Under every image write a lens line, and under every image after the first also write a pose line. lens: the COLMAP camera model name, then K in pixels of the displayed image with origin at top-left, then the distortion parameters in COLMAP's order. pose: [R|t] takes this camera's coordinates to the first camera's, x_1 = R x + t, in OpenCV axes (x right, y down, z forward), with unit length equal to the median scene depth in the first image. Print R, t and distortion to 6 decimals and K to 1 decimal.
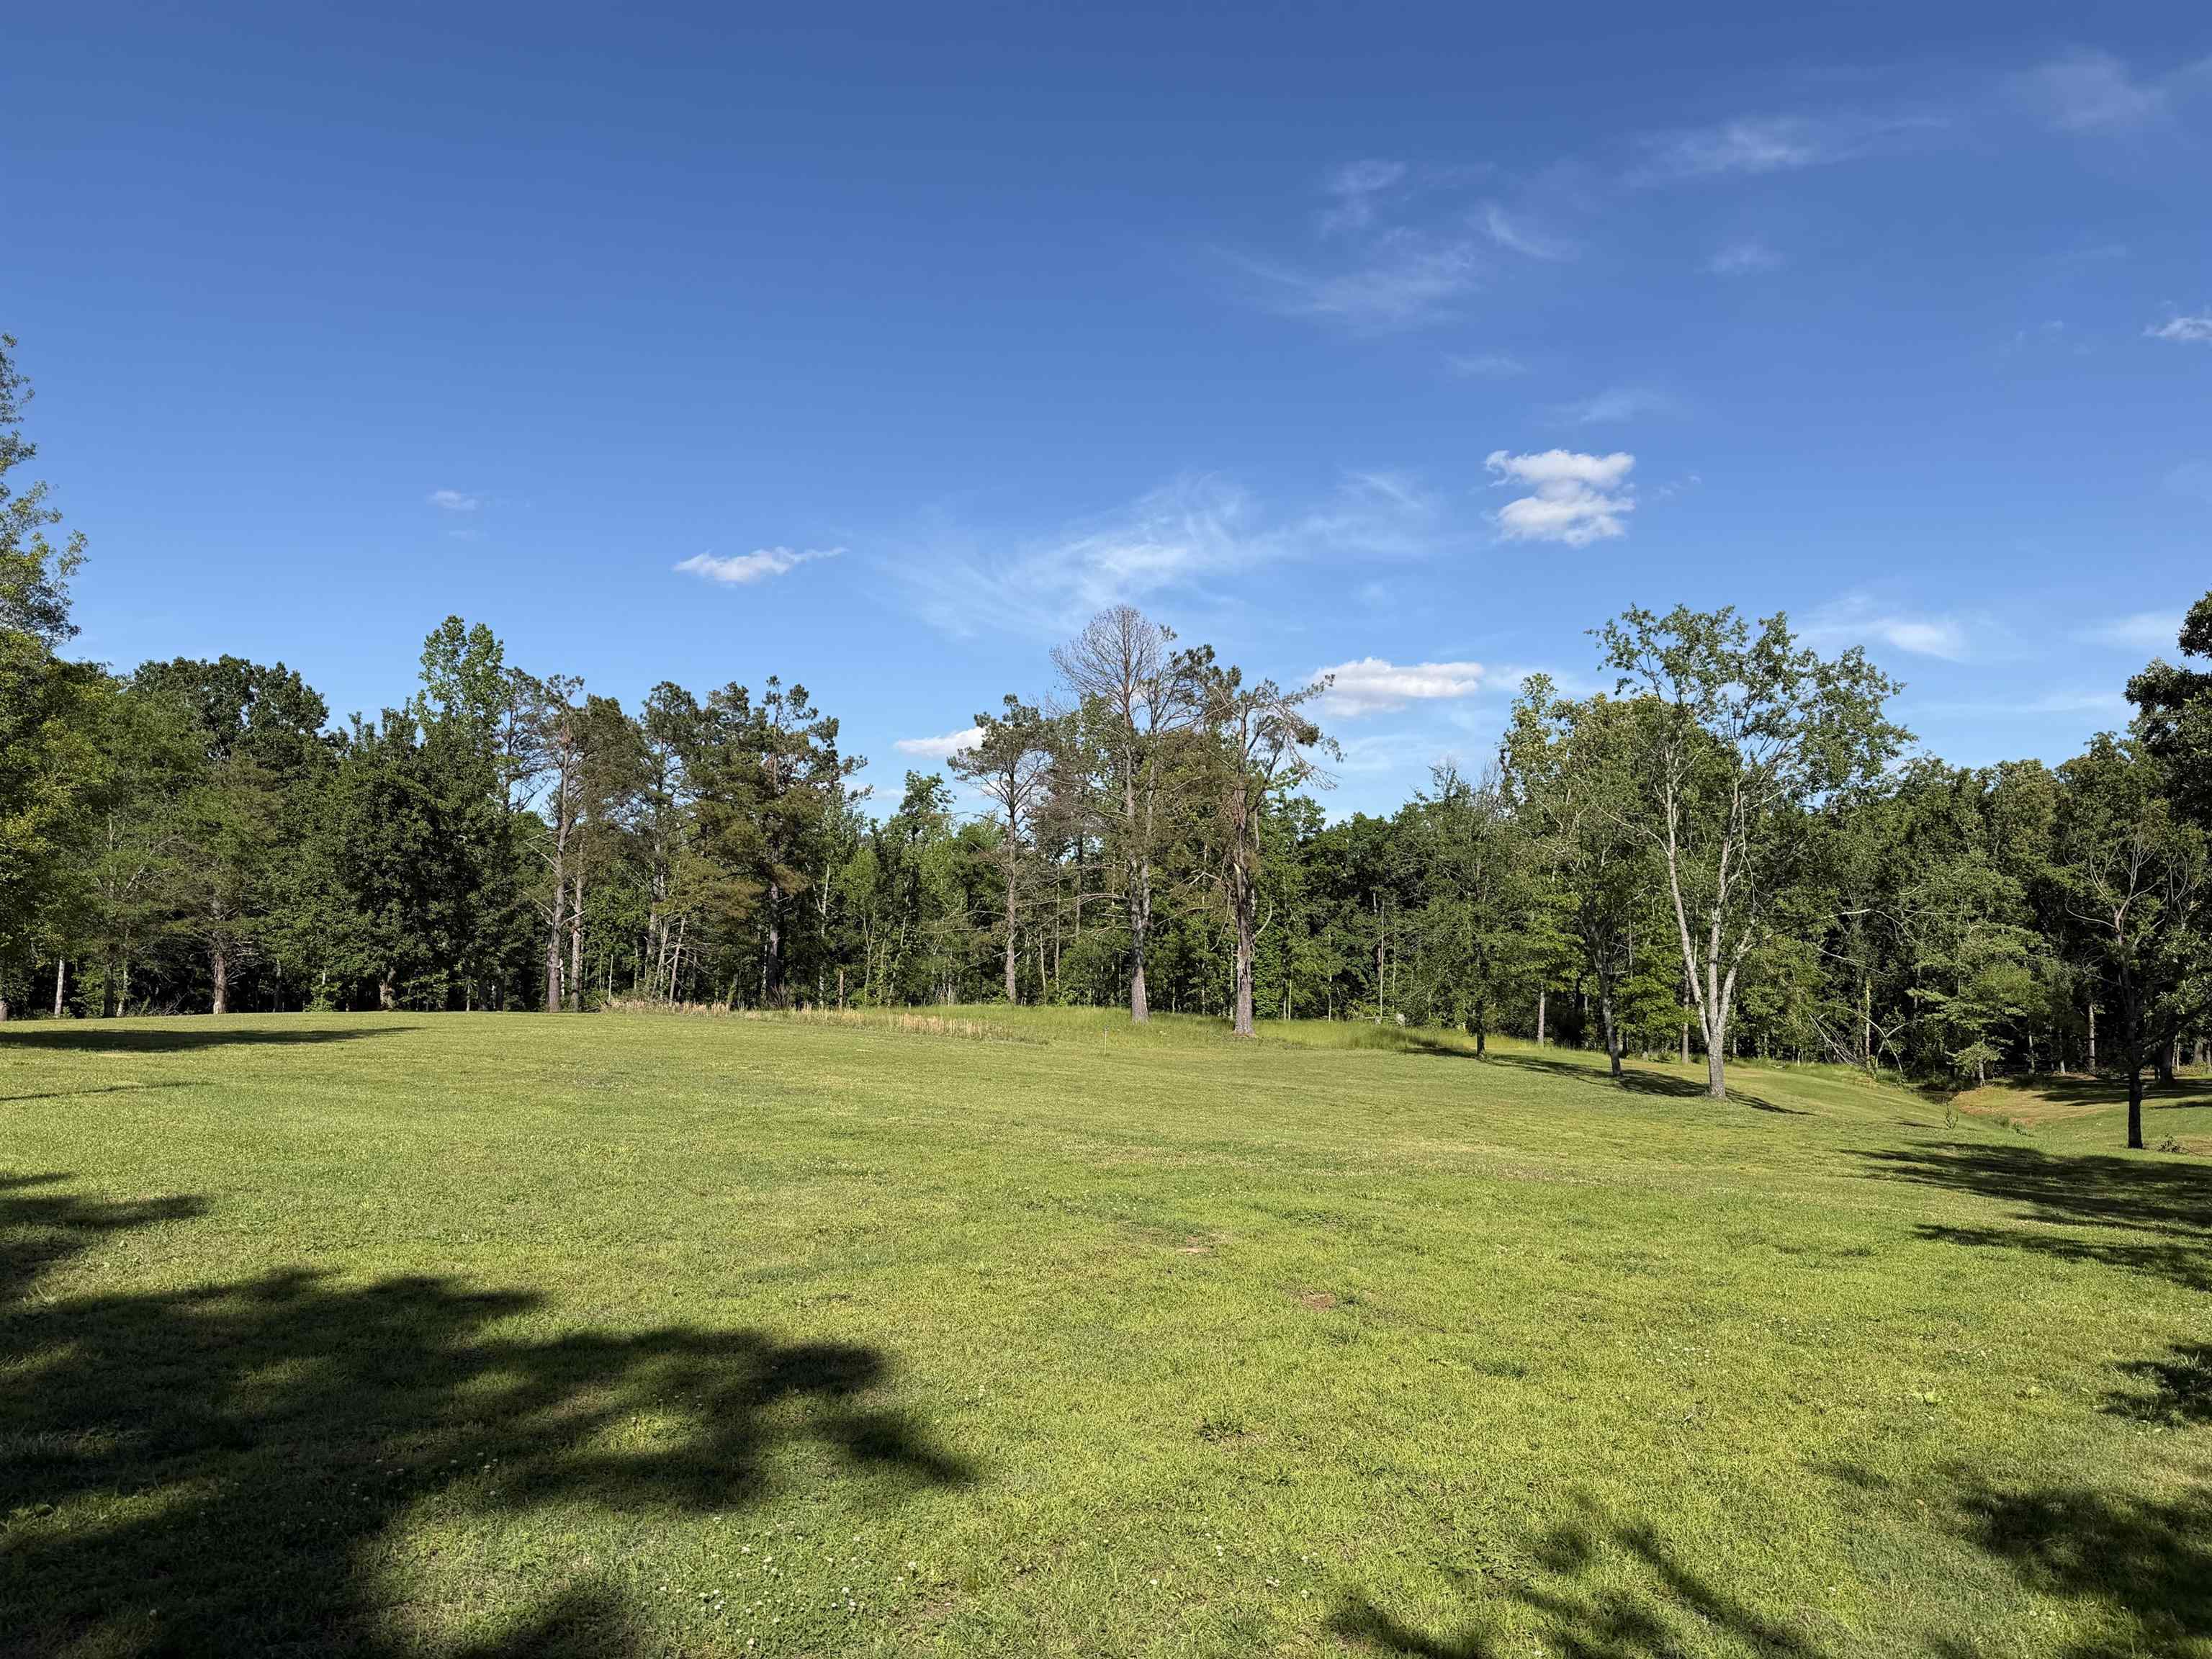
lens RADIAL K [[1754.1, 0, 1106.0], [0, 1754.1, 829.5], [0, 0, 1]] dist [0.199823, -0.001485]
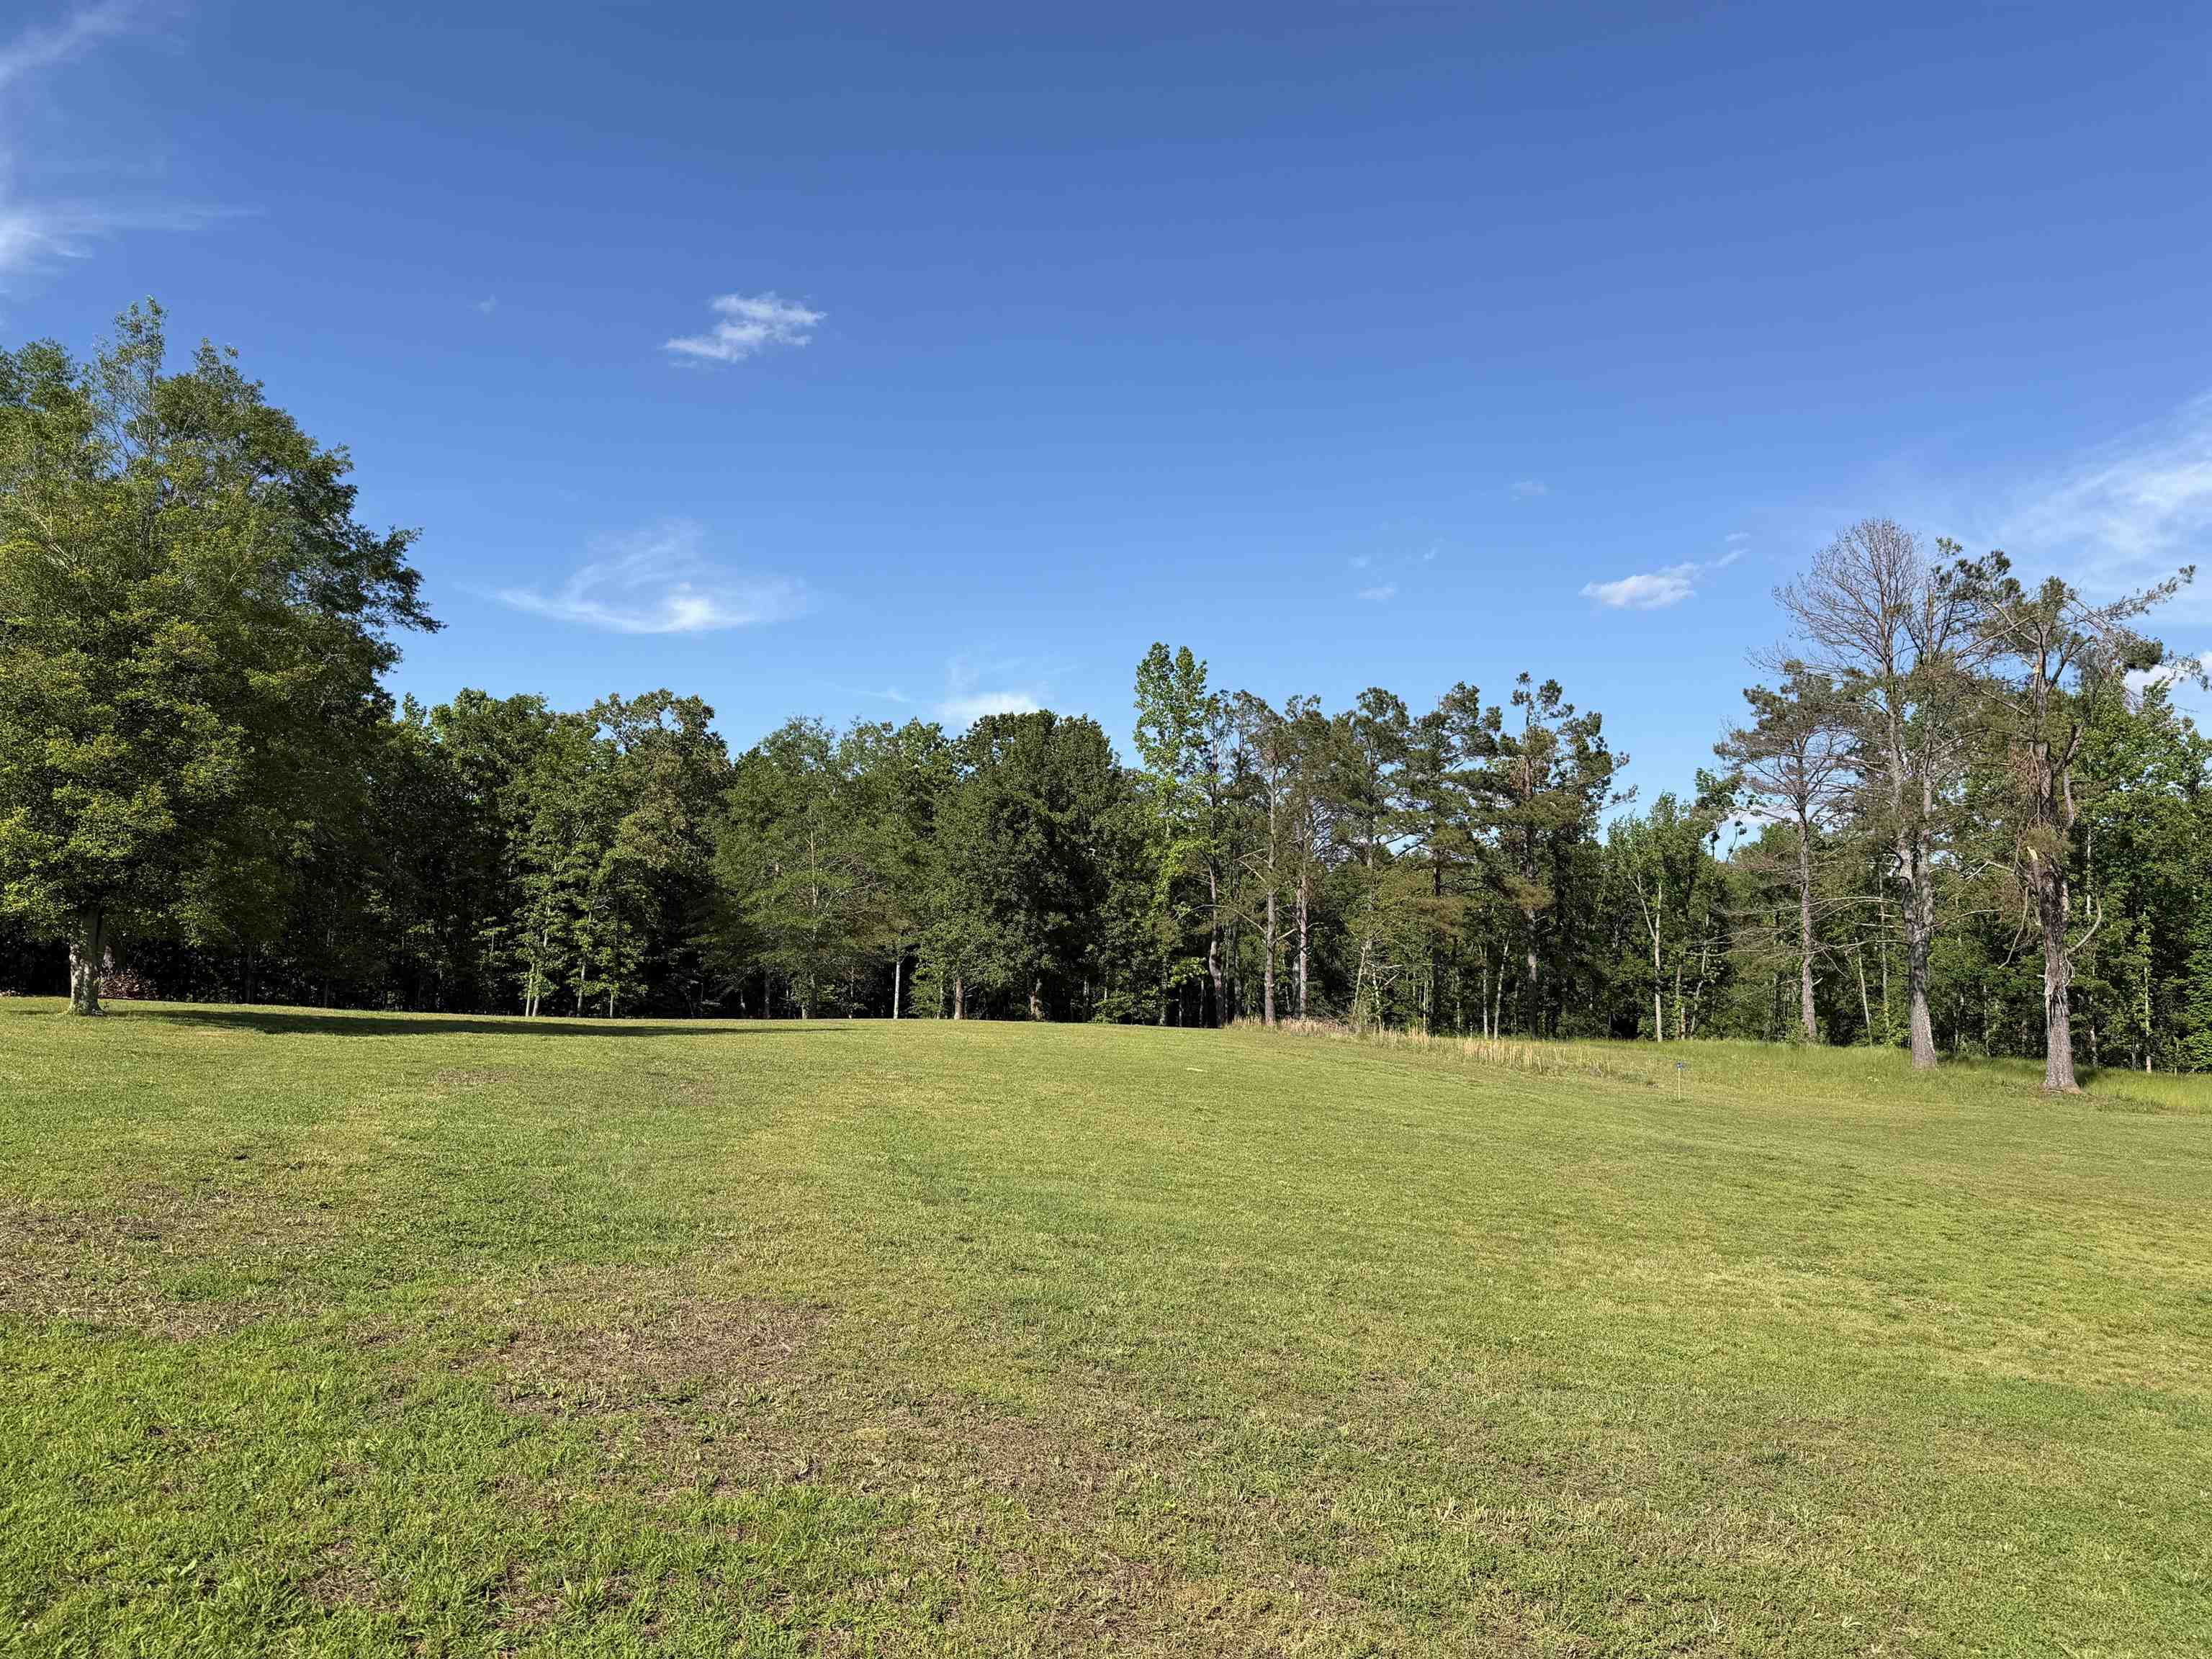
lens RADIAL K [[1754.1, 0, 1106.0], [0, 1754.1, 829.5], [0, 0, 1]] dist [0.199823, -0.001485]
pose [[0.825945, -0.052534, -0.561298, 0.148461], [0.034999, 0.998506, -0.041954, 0.024954], [0.562663, 0.015007, 0.826550, 0.137088]]
